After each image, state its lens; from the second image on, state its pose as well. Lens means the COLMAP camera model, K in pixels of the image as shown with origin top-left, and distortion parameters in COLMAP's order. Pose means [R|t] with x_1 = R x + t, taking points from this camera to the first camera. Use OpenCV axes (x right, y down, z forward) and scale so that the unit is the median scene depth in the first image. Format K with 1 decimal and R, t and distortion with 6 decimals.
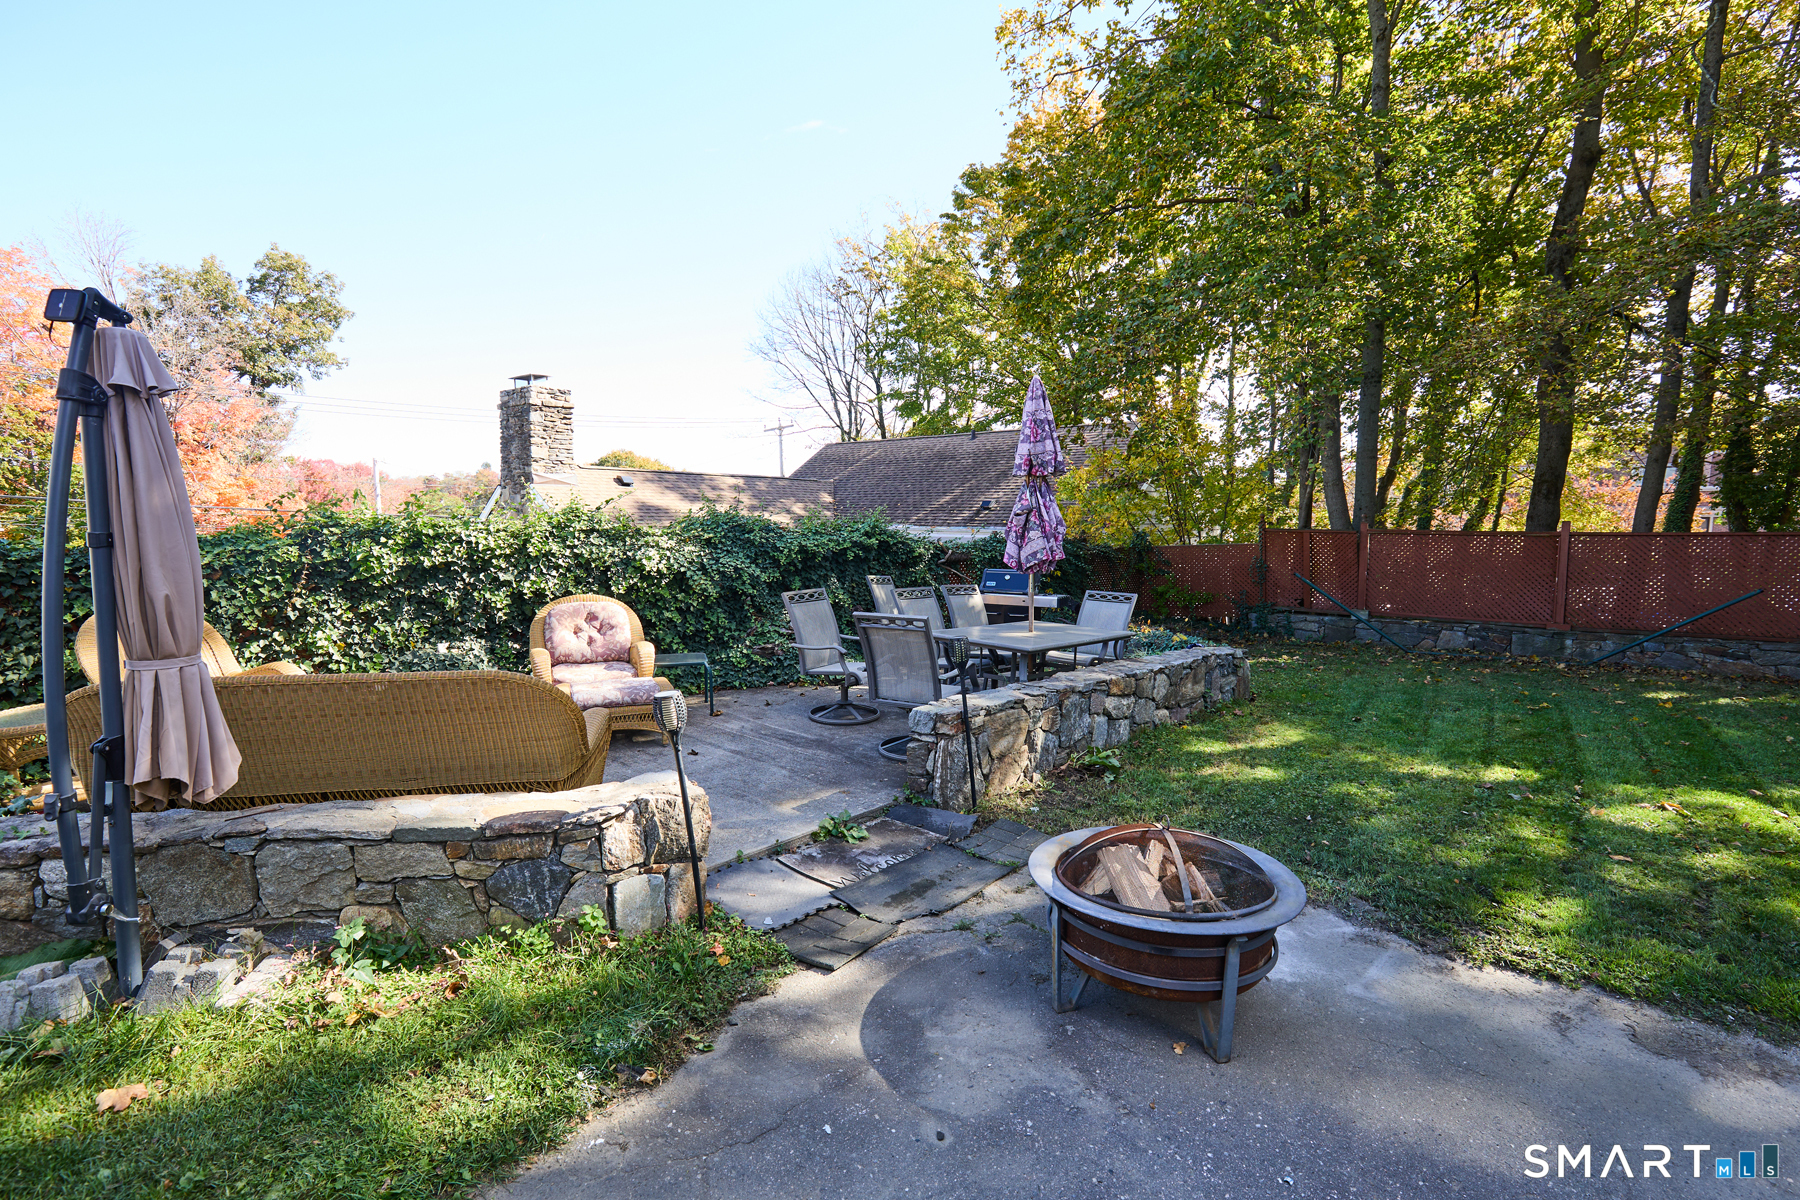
lens RADIAL K [[827.6, 0, 900.0], [0, 827.6, 600.0], [0, 0, 1]] dist [-0.001096, 0.000406]
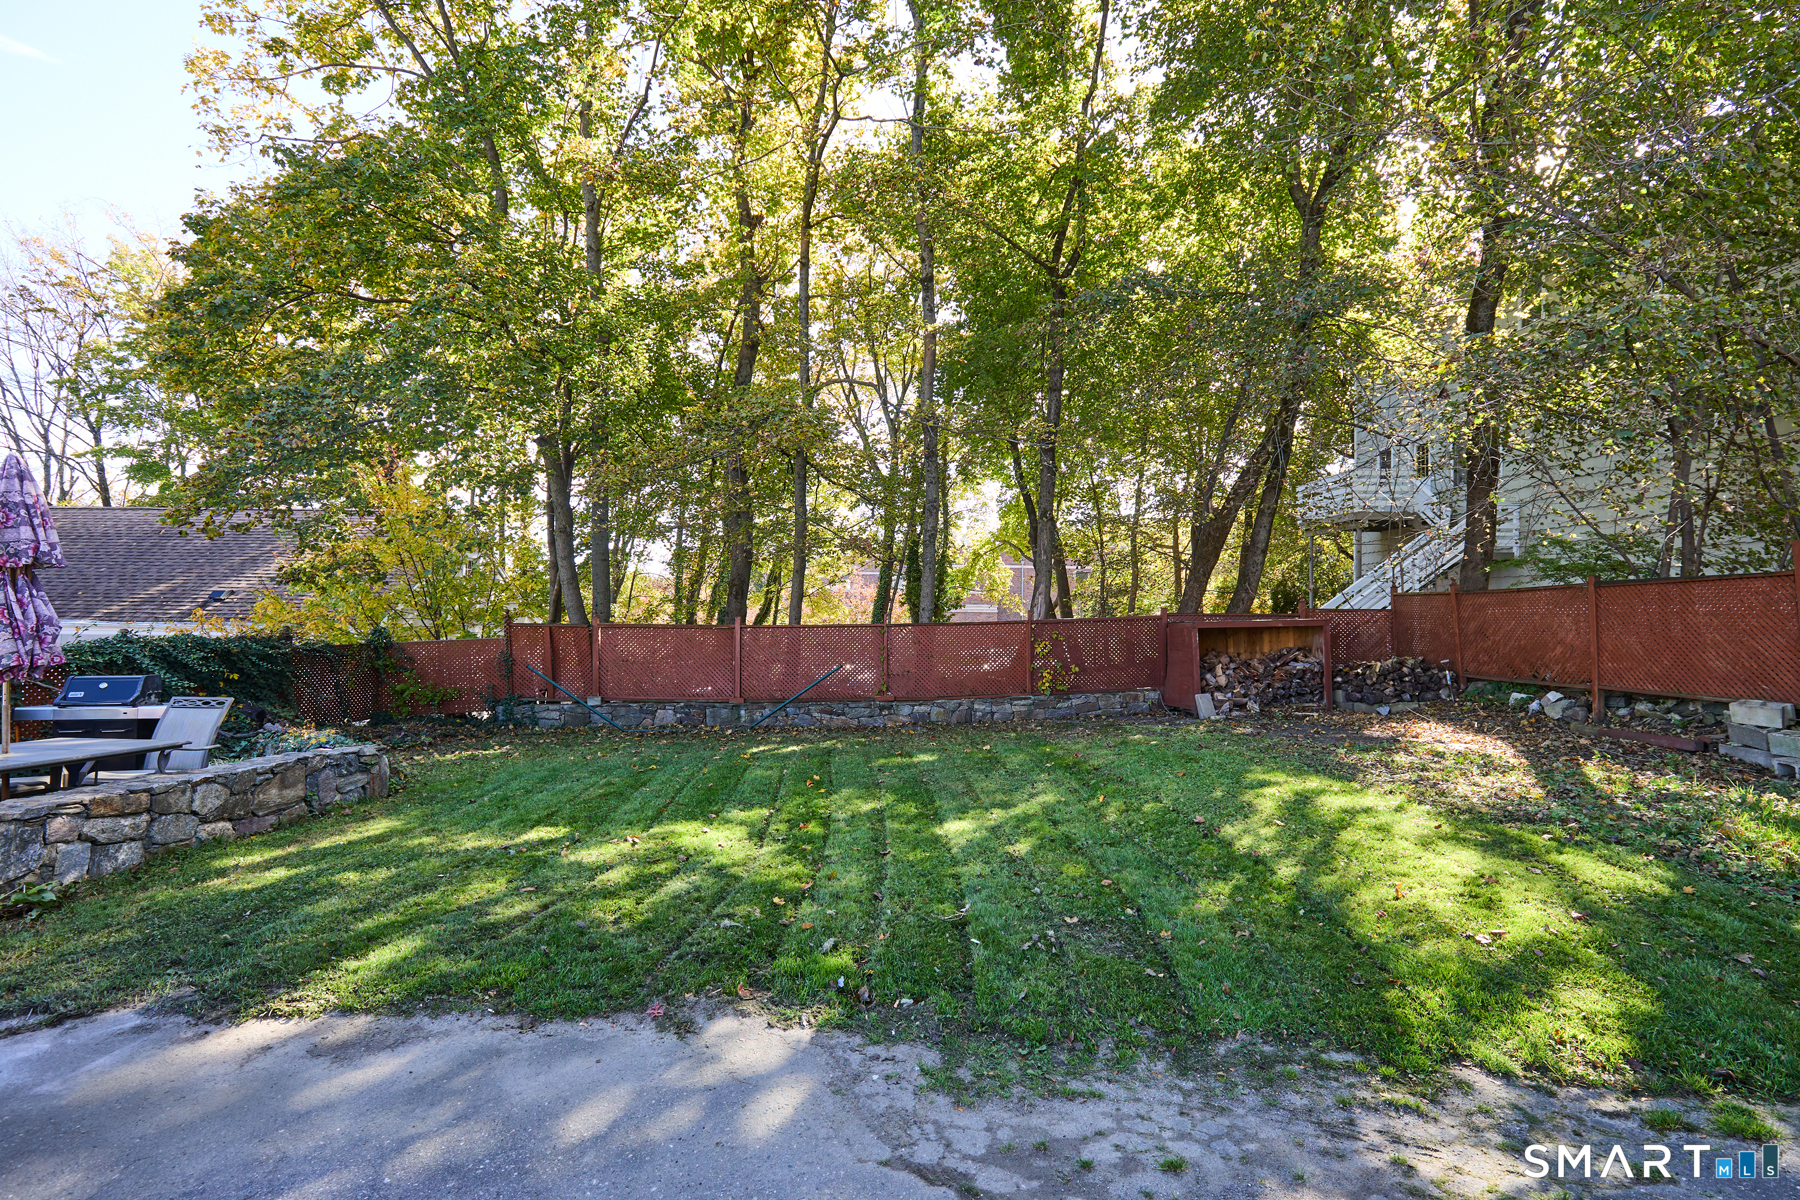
lens RADIAL K [[827.6, 0, 900.0], [0, 827.6, 600.0], [0, 0, 1]] dist [-0.001096, 0.000406]
pose [[0.761438, 0.011352, 0.648138, 0.106696], [0.060909, 0.994170, -0.088969, 0.004966], [-0.645370, 0.107222, 0.756308, -0.077638]]
